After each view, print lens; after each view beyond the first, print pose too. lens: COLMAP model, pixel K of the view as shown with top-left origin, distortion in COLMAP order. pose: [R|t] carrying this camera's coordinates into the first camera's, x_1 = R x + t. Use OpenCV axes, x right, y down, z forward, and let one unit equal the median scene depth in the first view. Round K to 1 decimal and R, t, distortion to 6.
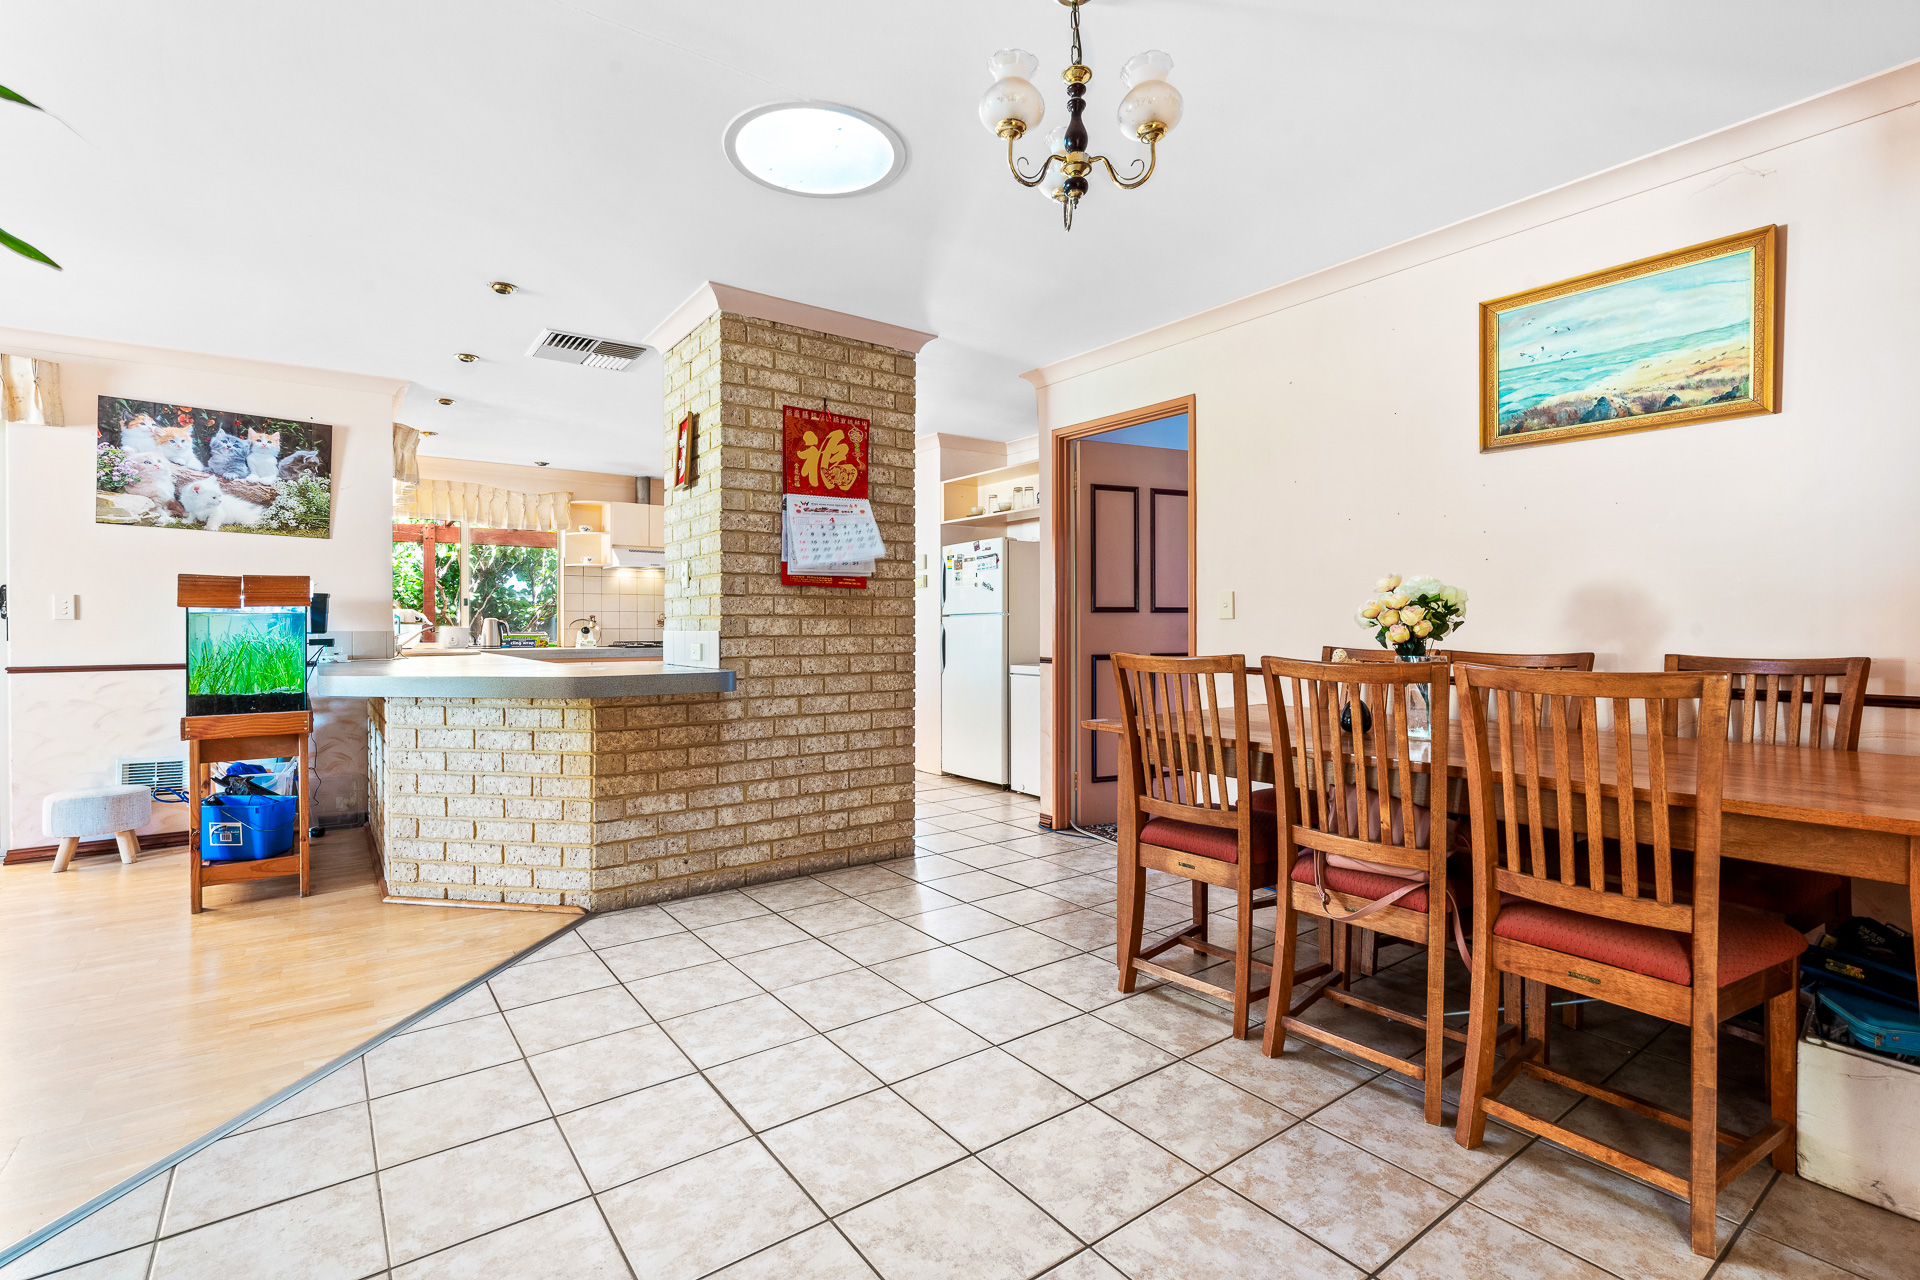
lens RADIAL K [[873.0, 0, 949.9], [0, 873.0, 630.2], [0, 0, 1]] dist [-0.003669, 0.000227]
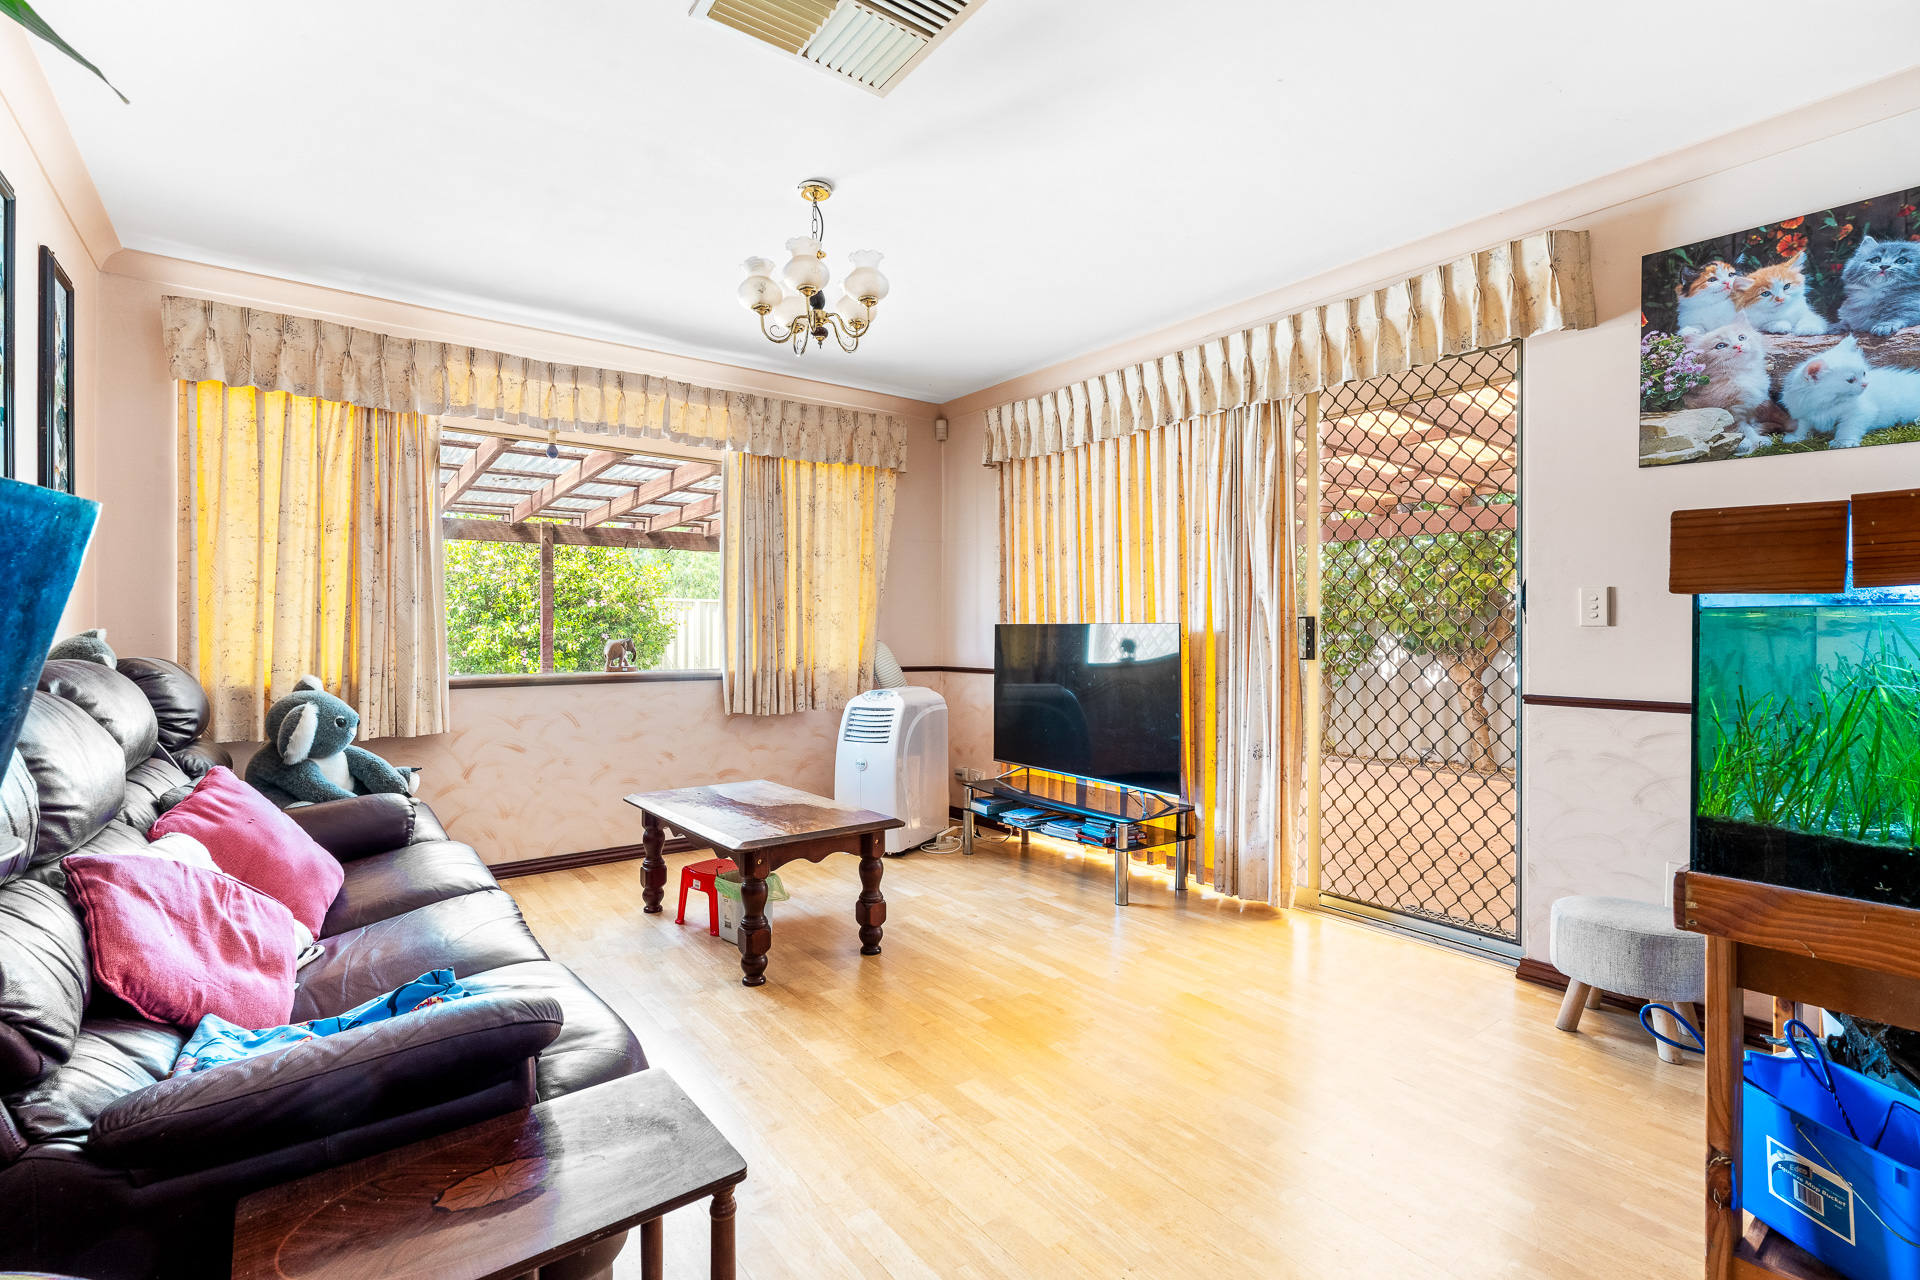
lens RADIAL K [[873.0, 0, 949.9], [0, 873.0, 630.2], [0, 0, 1]] dist [-0.003669, 0.000227]
pose [[0.013436, 0.000874, -0.999909, -0.290884], [-0.007032, 0.999975, 0.000779, -0.004771], [0.999885, 0.007021, 0.013442, 0.393173]]
